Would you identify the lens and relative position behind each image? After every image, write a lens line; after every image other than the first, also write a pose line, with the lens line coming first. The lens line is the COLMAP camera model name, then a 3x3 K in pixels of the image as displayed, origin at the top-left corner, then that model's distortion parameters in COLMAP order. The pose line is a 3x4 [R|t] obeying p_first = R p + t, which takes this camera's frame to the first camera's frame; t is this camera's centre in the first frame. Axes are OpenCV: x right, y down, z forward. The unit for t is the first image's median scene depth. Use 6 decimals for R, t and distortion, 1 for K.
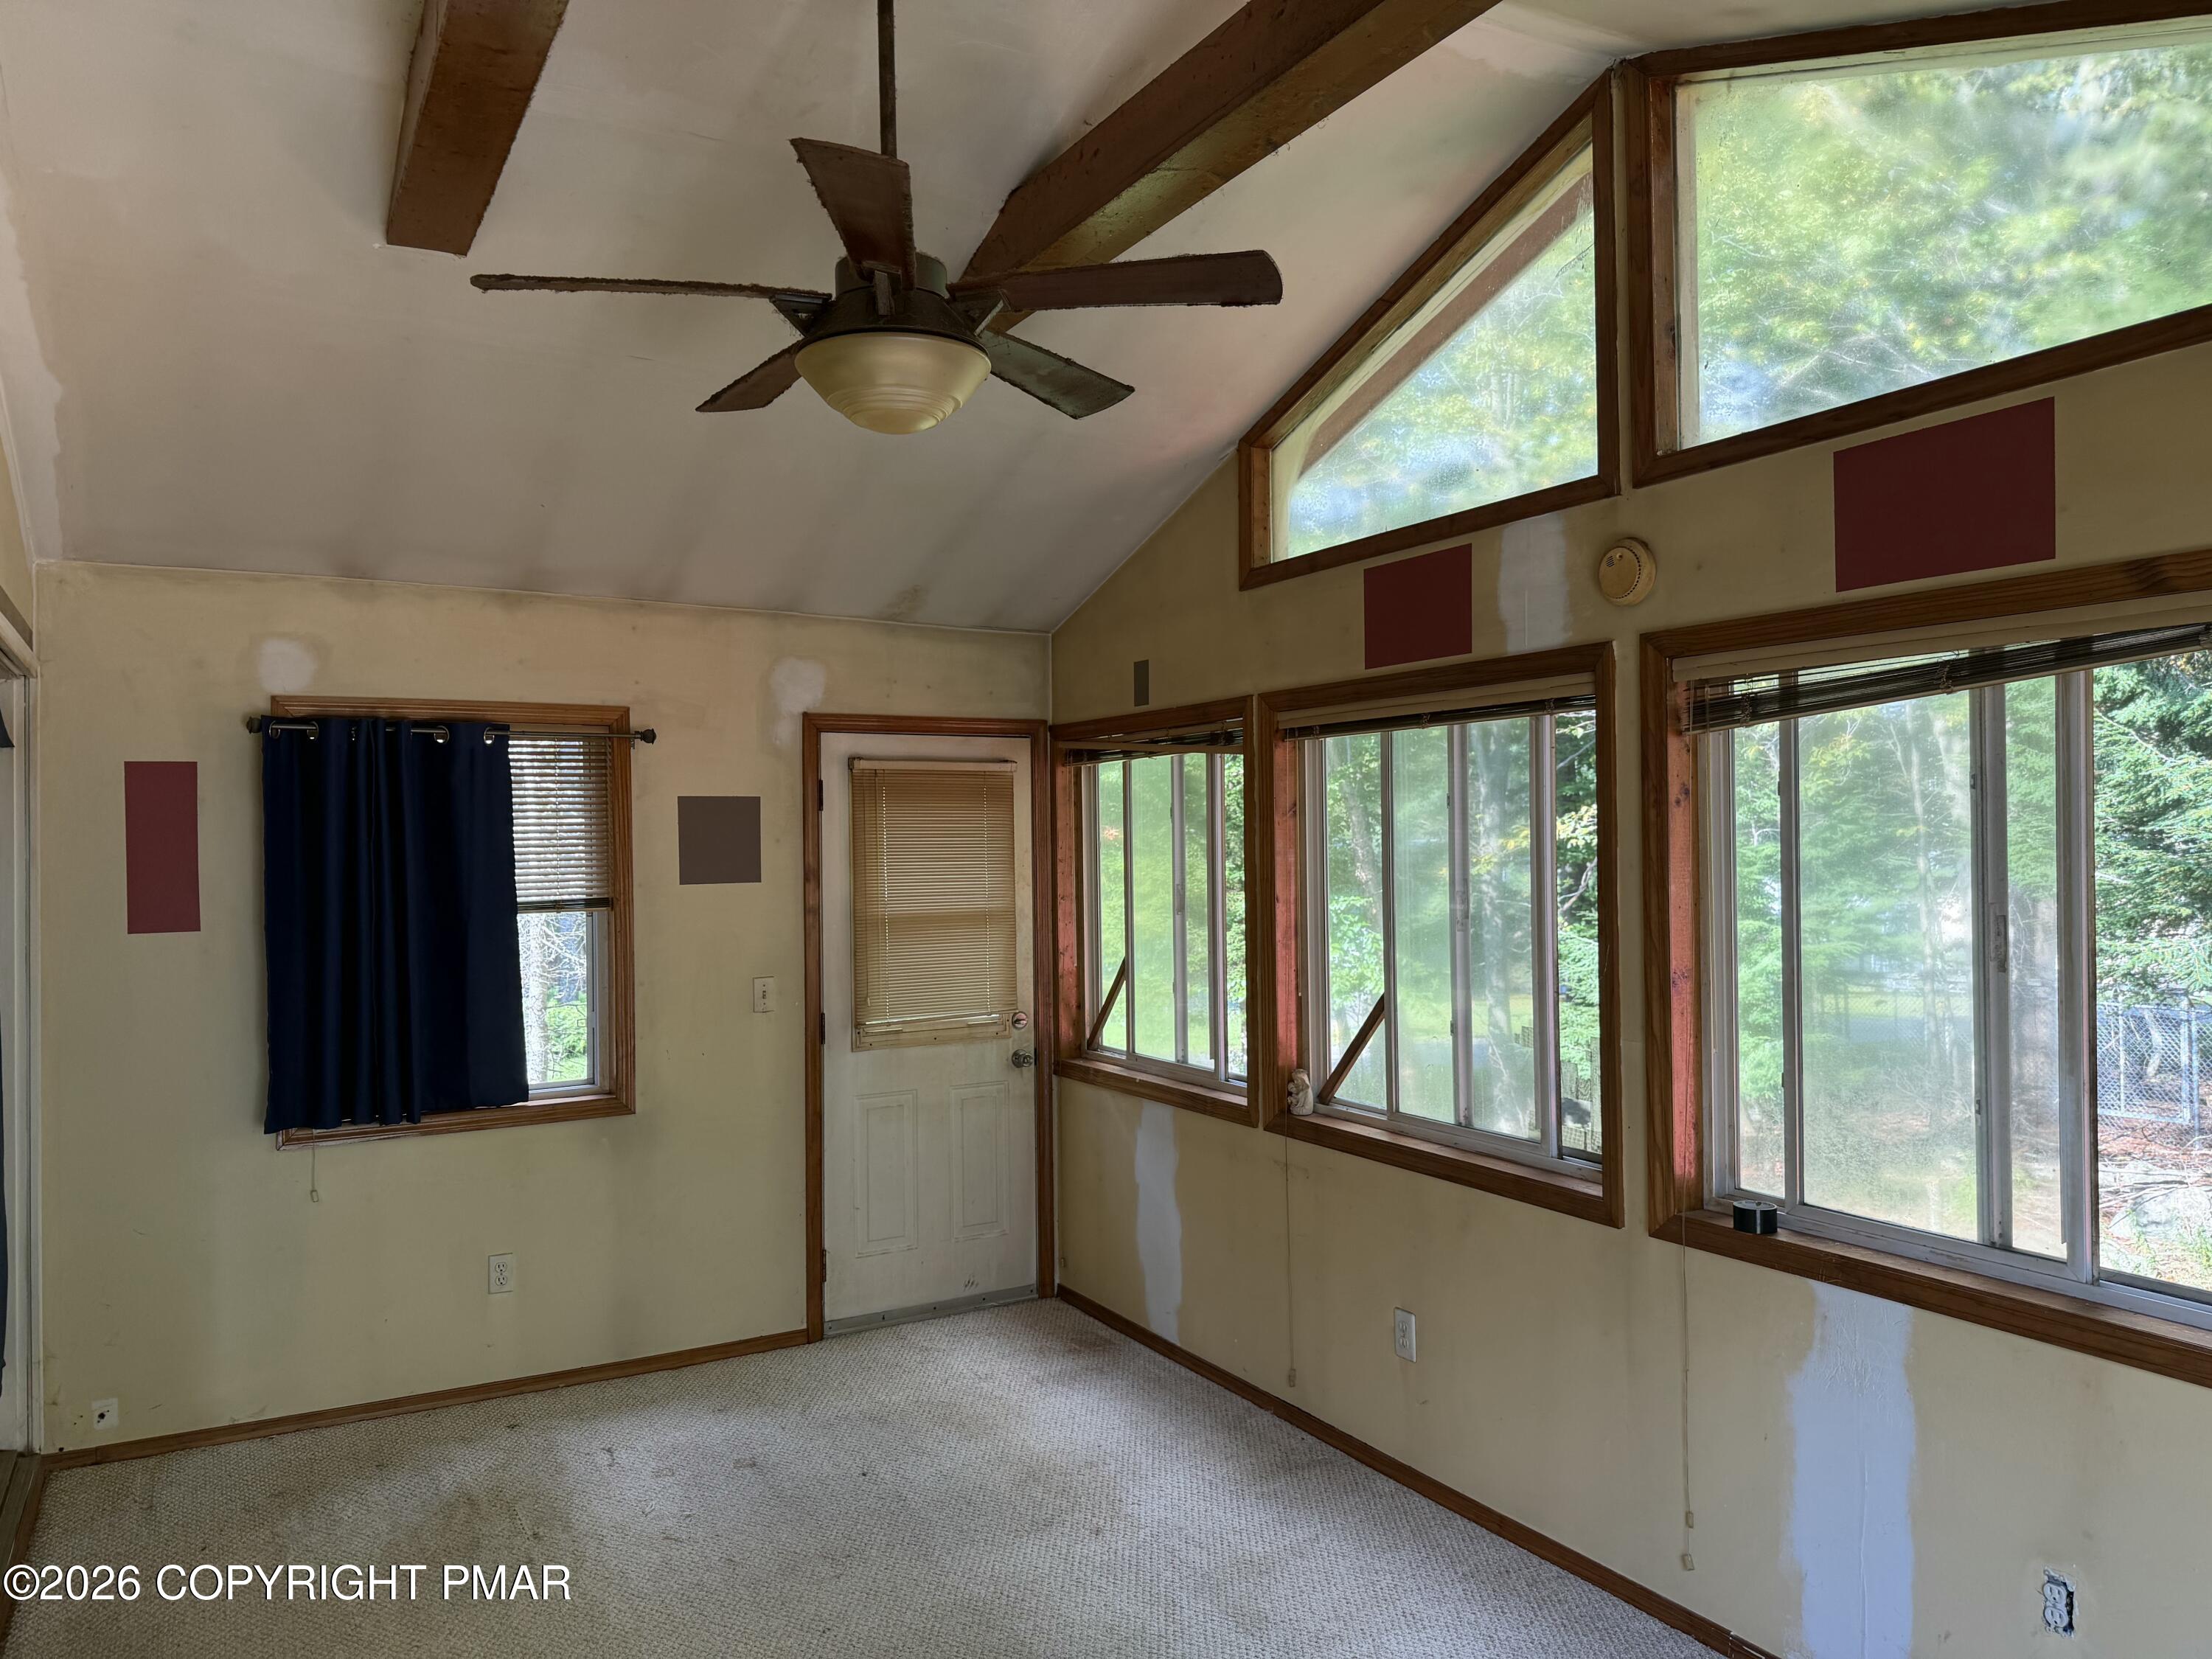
lens RADIAL K [[1555.7, 0, 1113.7], [0, 1555.7, 845.9], [0, 0, 1]] dist [0.098120, -0.165067]
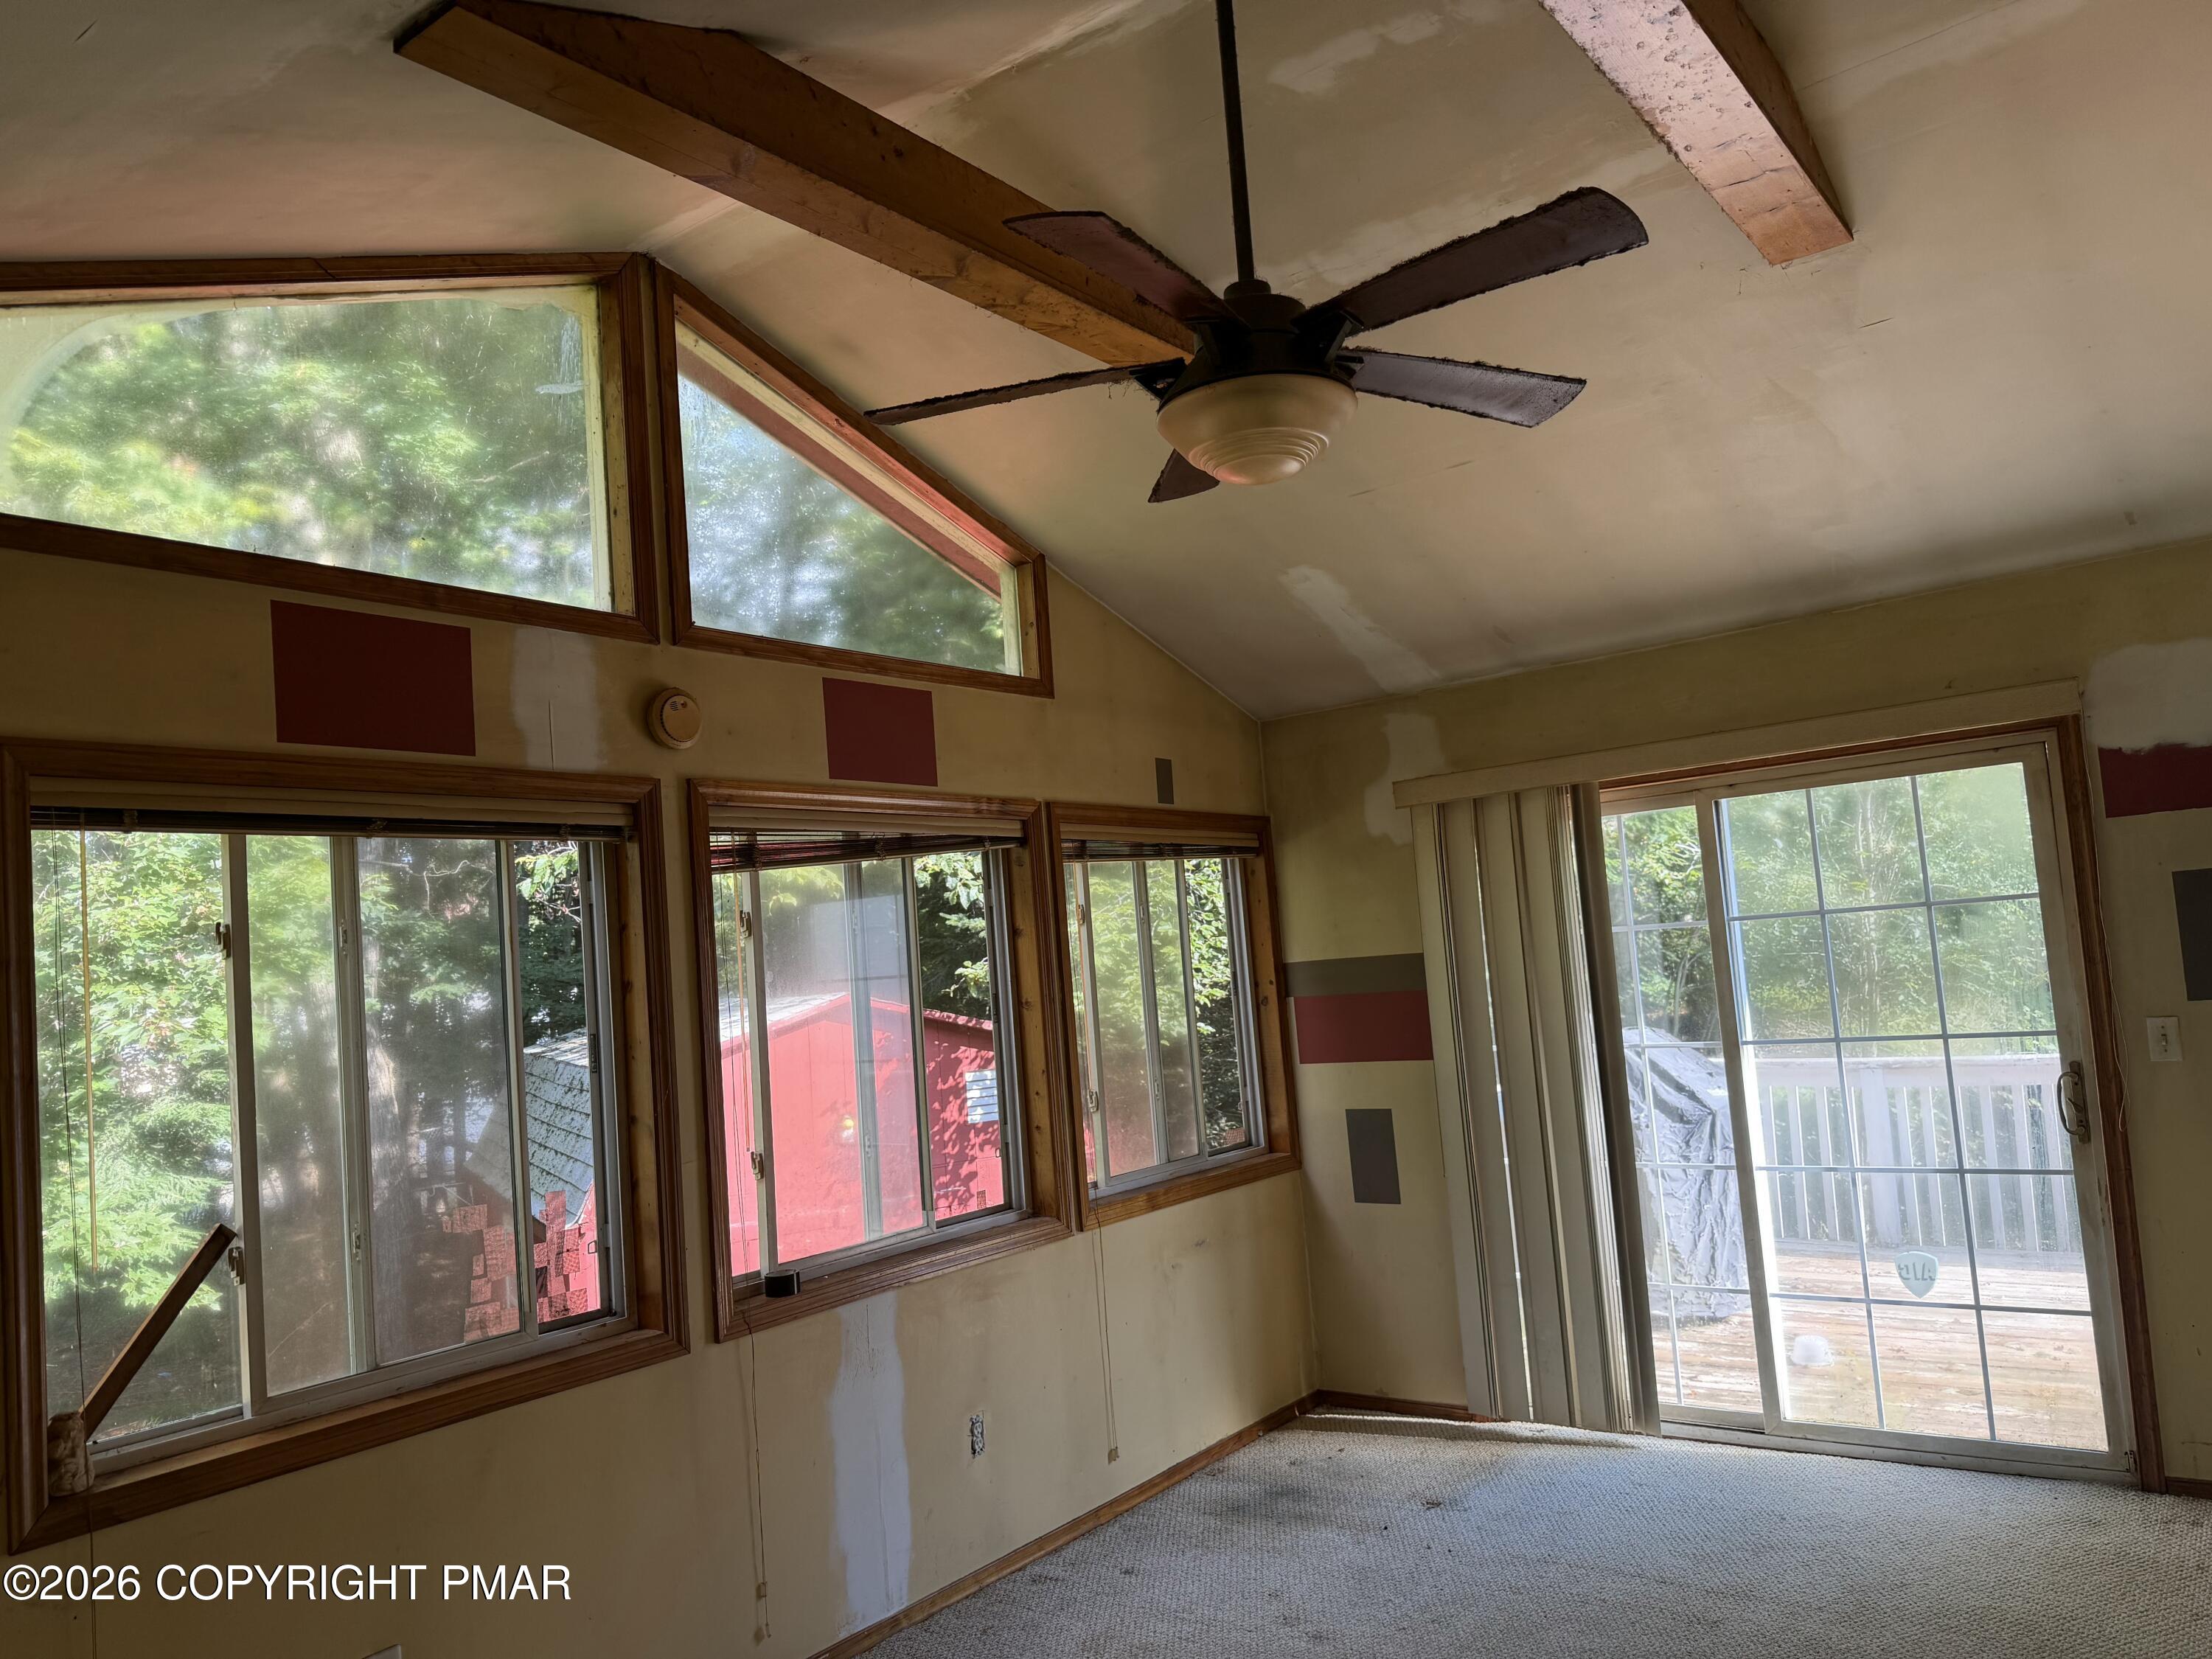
lens RADIAL K [[1555.7, 0, 1113.7], [0, 1555.7, 845.9], [0, 0, 1]] dist [0.098120, -0.165067]
pose [[-0.408279, 0.105097, 0.906787, -0.749287], [0.076371, 0.993800, -0.080796, 0.020304], [-0.909657, 0.036265, -0.413774, 1.165369]]
